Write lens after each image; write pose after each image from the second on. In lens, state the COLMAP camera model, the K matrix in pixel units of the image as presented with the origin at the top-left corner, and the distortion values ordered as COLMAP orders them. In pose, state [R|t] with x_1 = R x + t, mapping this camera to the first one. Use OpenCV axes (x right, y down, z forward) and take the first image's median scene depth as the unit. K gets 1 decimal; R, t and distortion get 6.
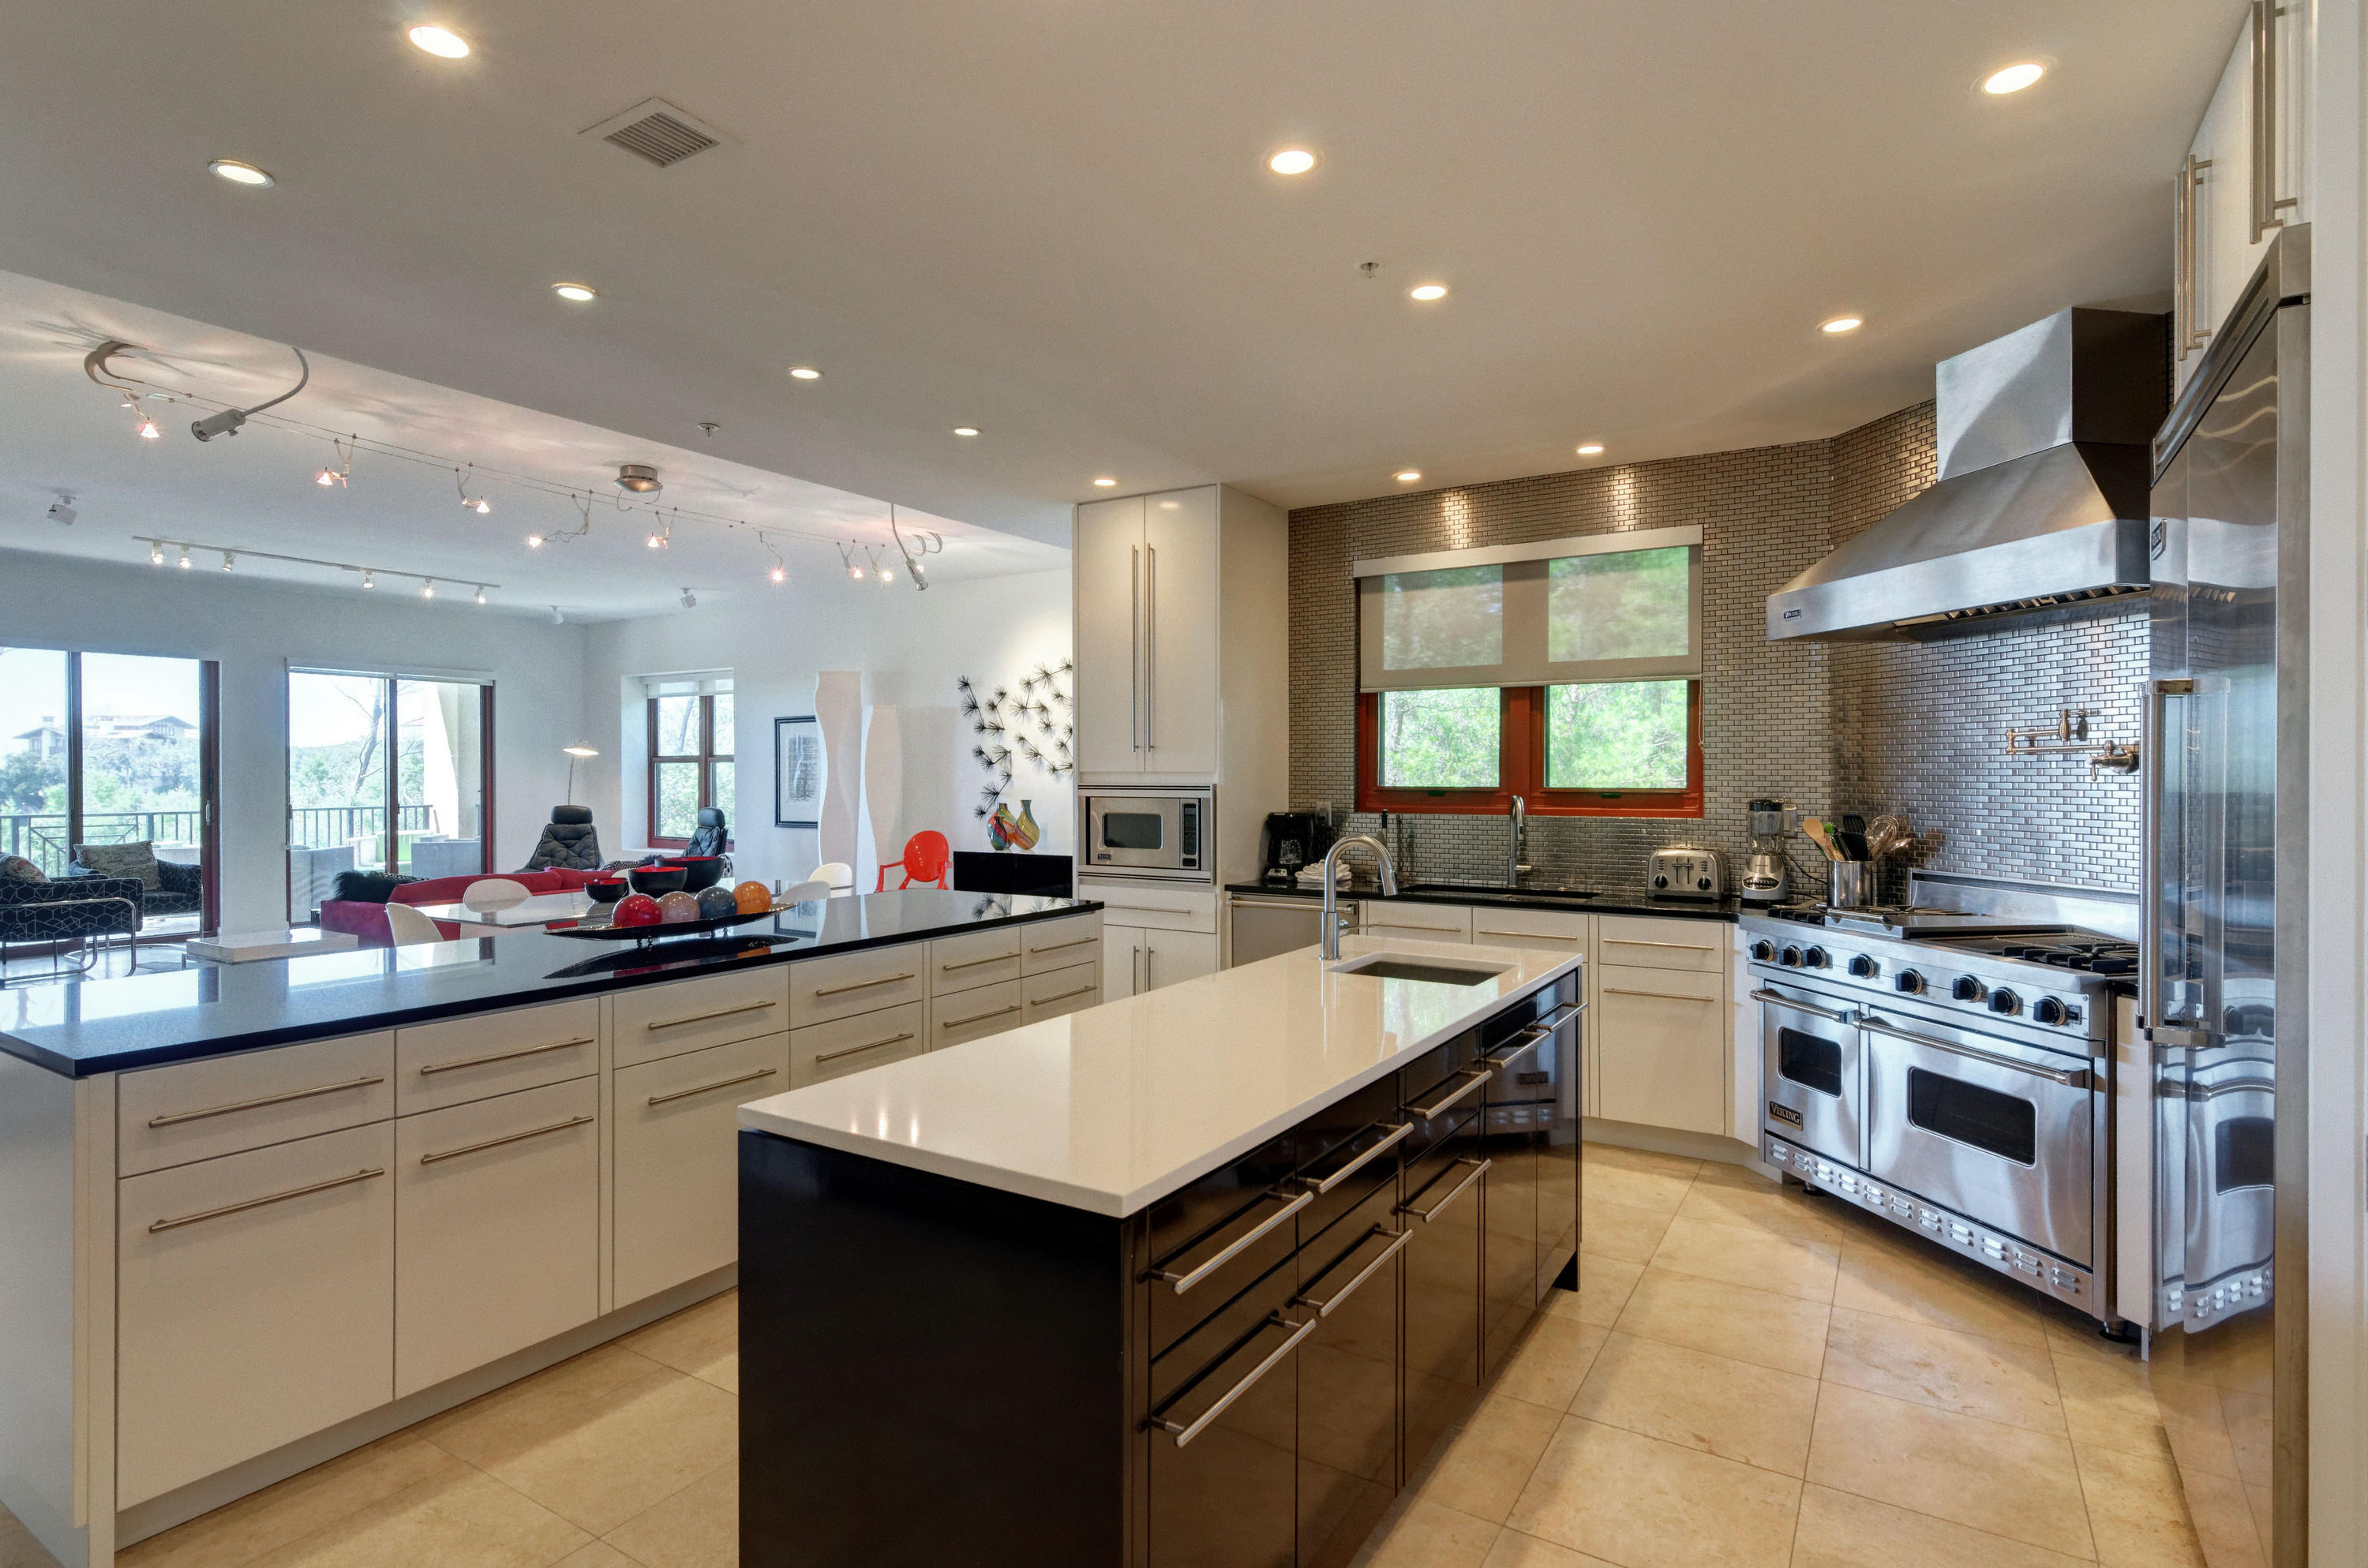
lens RADIAL K [[1173.1, 0, 1149.6], [0, 1173.1, 783.2], [0, 0, 1]] dist [0.001466, -0.000264]
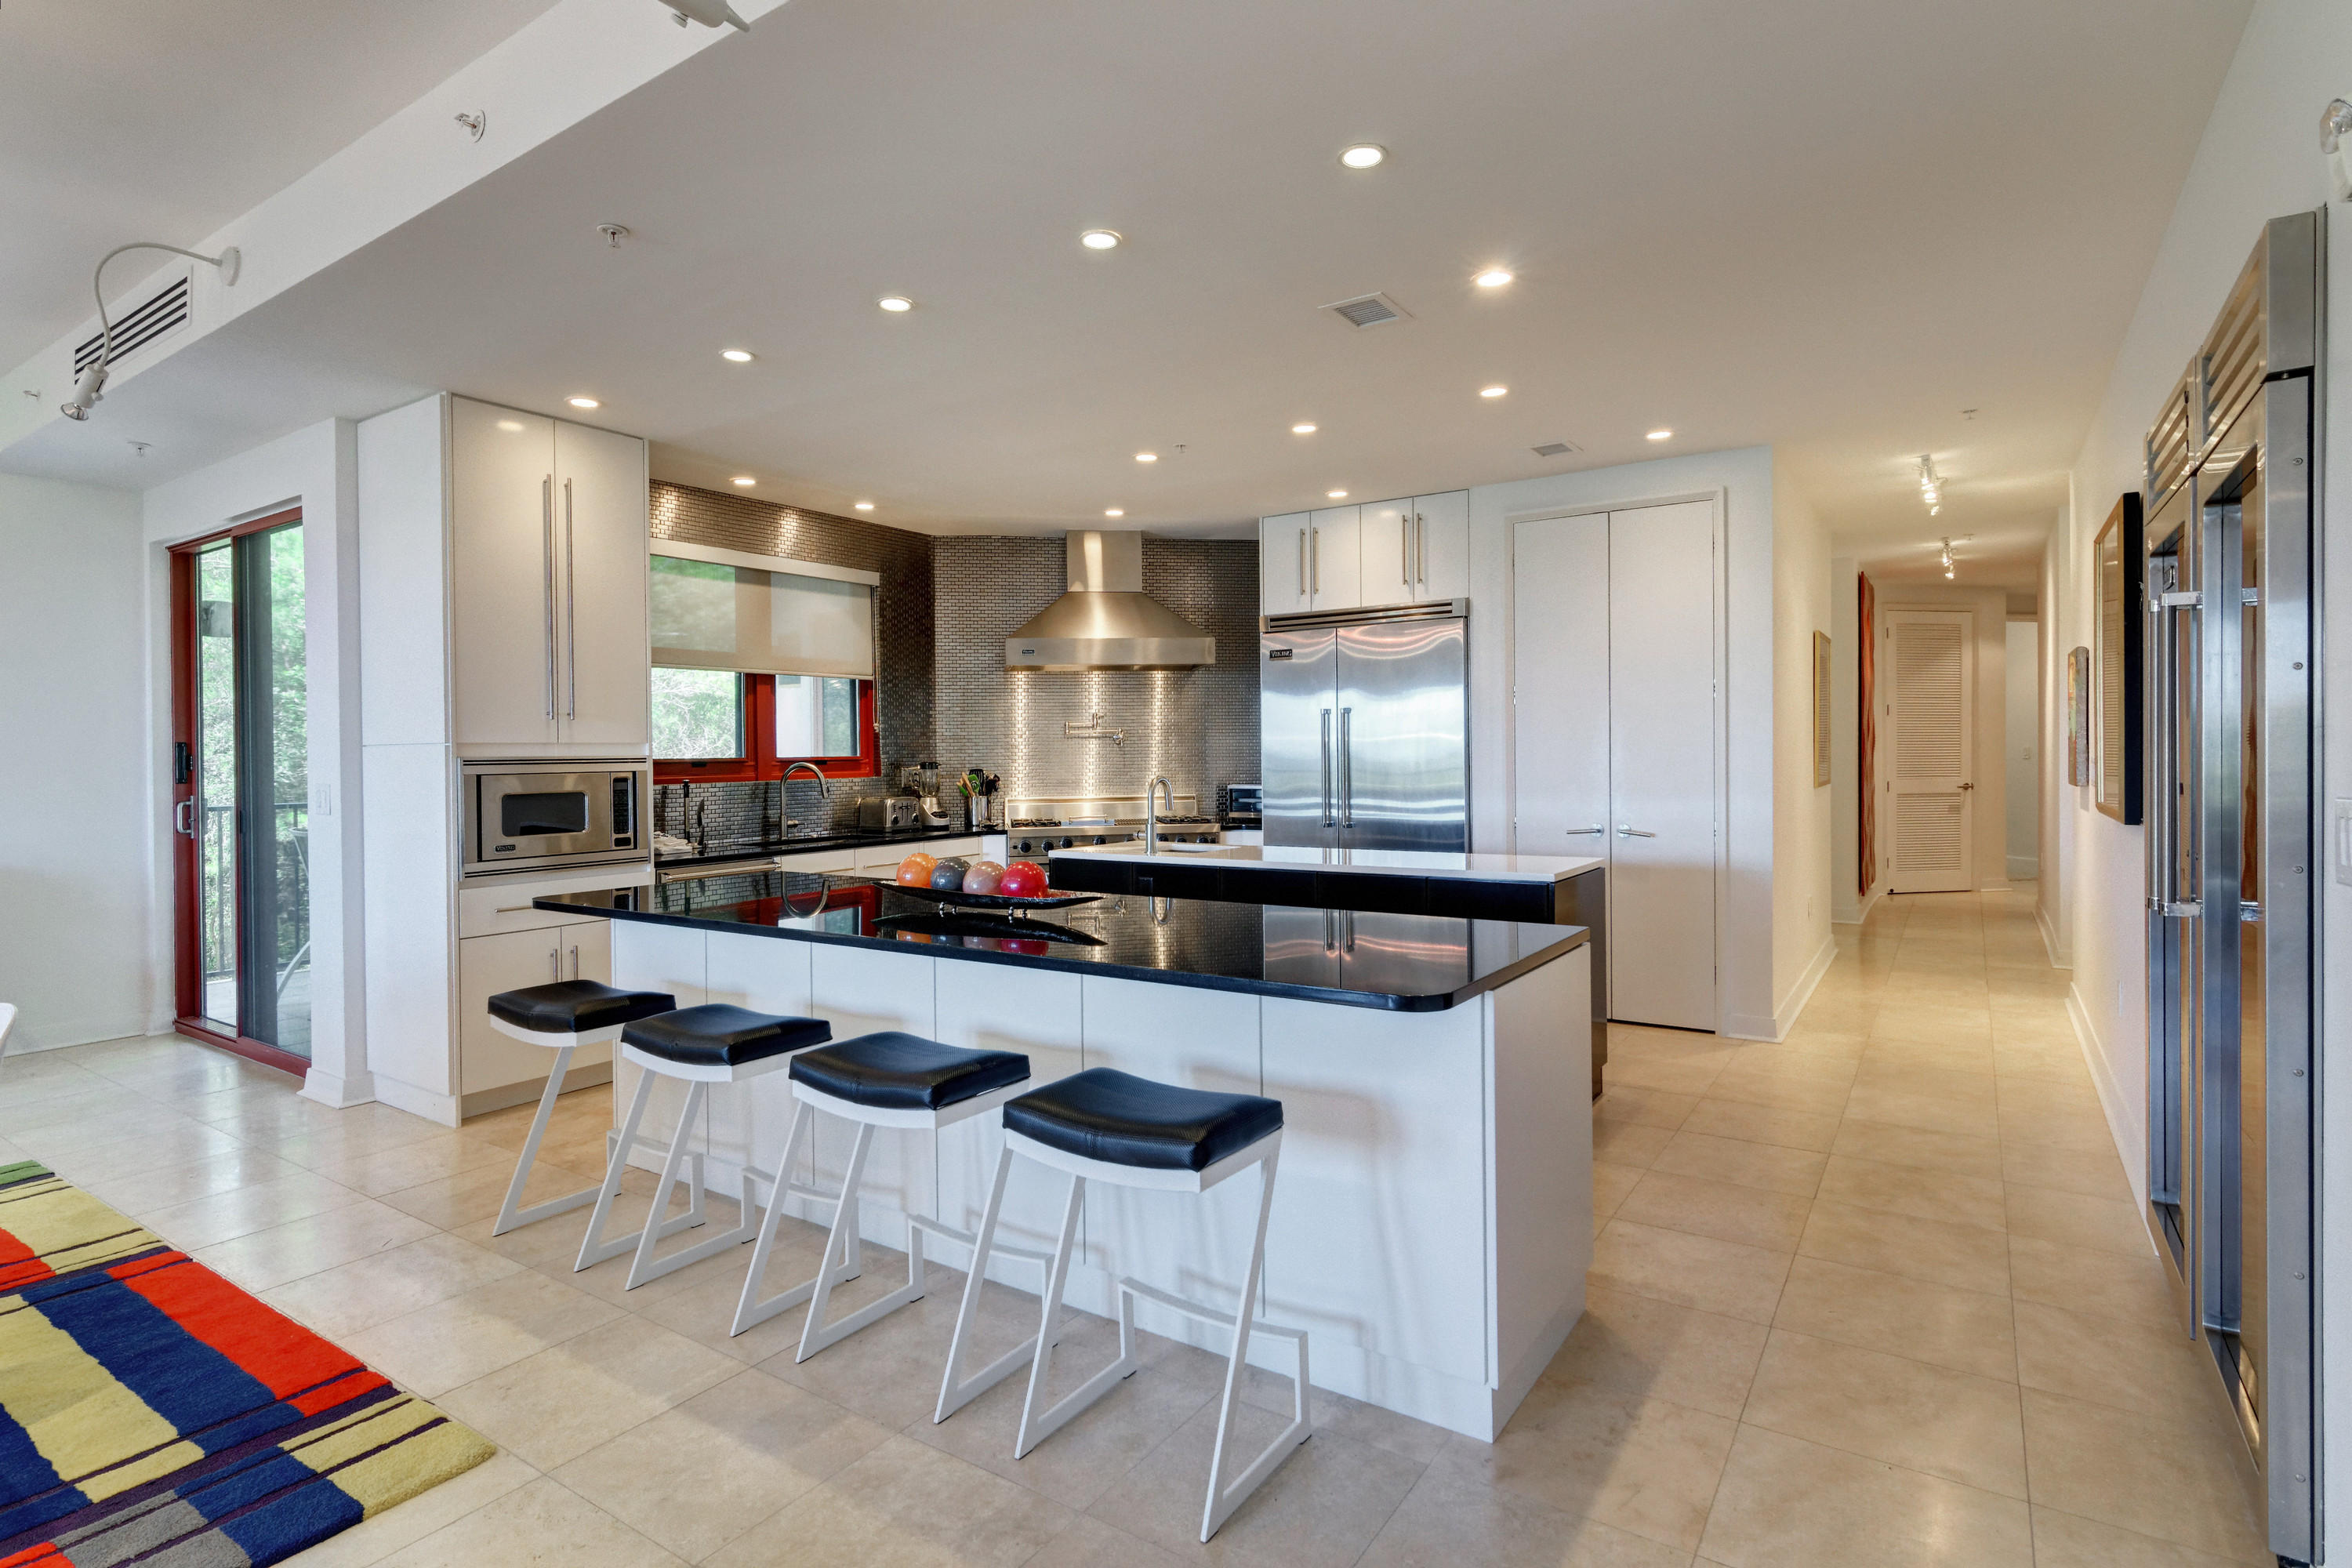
lens RADIAL K [[1190.4, 0, 1162.3], [0, 1190.4, 775.7], [0, 0, 1]] dist [0.005453, -0.000677]
pose [[0.019929, -0.020104, 0.999599, -0.882512], [0.019742, 0.999611, 0.019711, 0.005794], [-0.999606, 0.019342, 0.020318, 0.558836]]
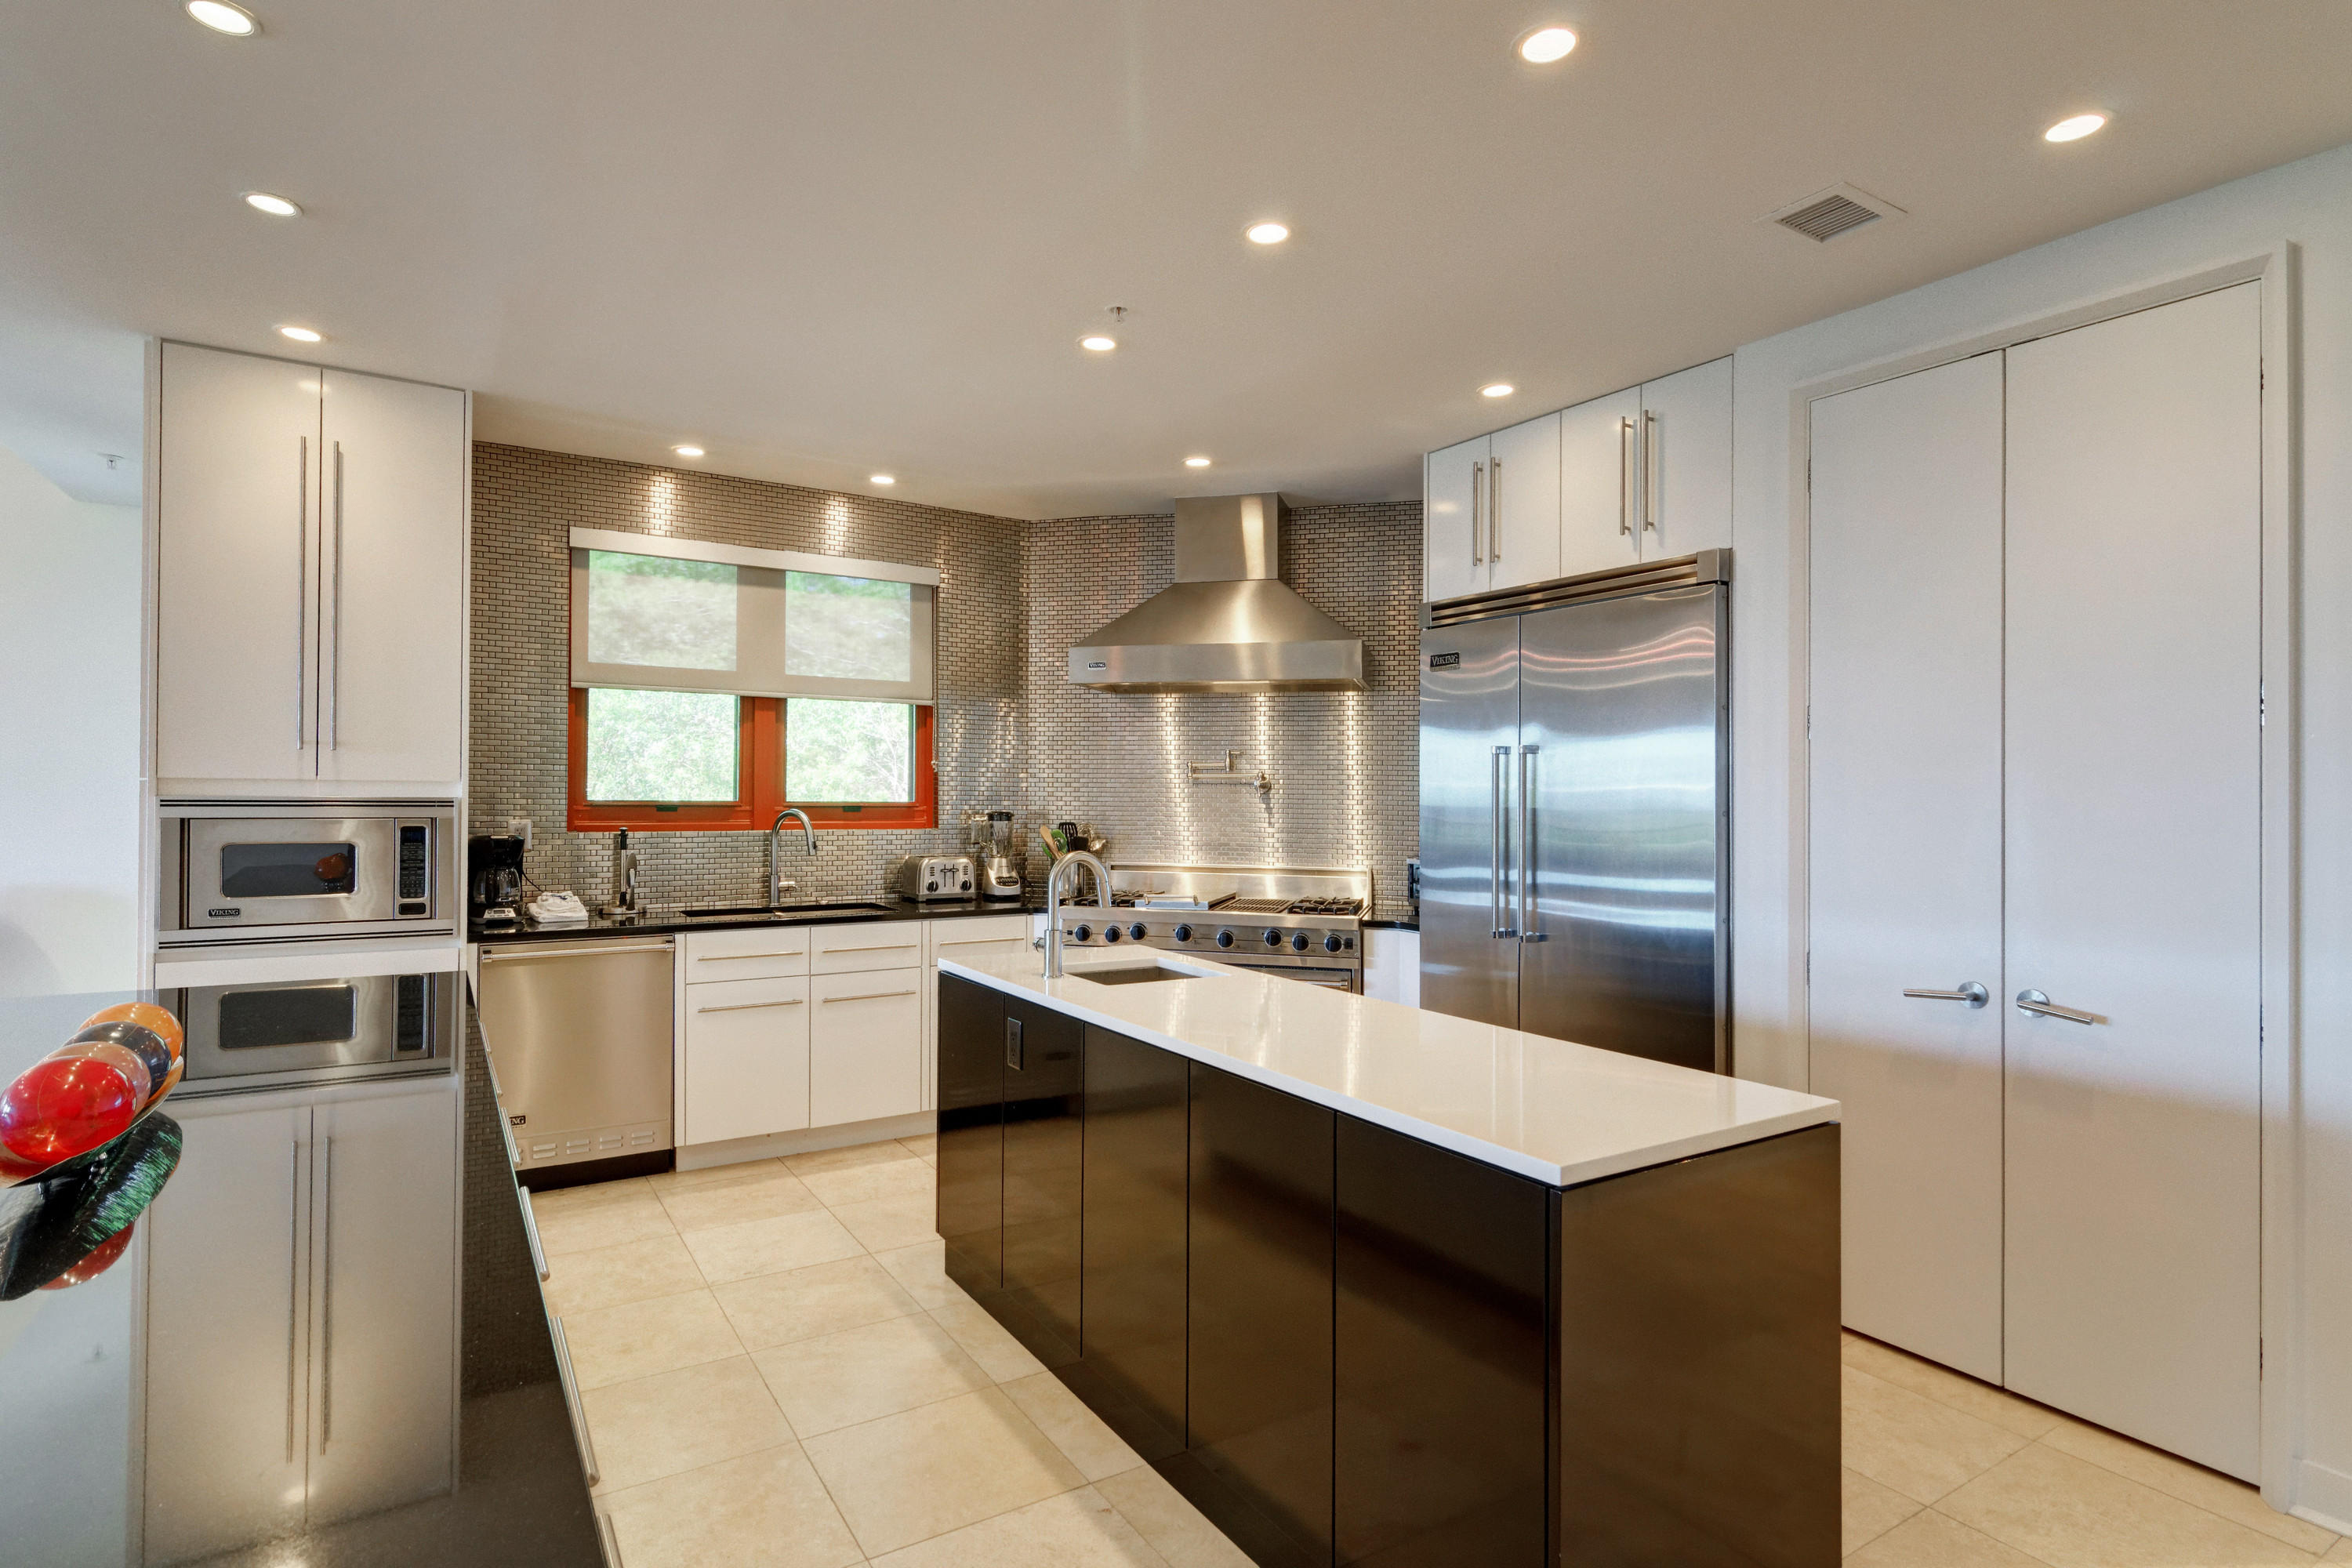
lens RADIAL K [[1190.4, 0, 1166.6], [0, 1190.4, 782.8], [0, 0, 1]] dist [0.005453, -0.000677]
pose [[0.424012, 0.010630, 0.905594, -0.424583], [-0.004438, 0.999943, -0.009660, -0.003567], [-0.905646, 0.000077, 0.424035, 0.281720]]
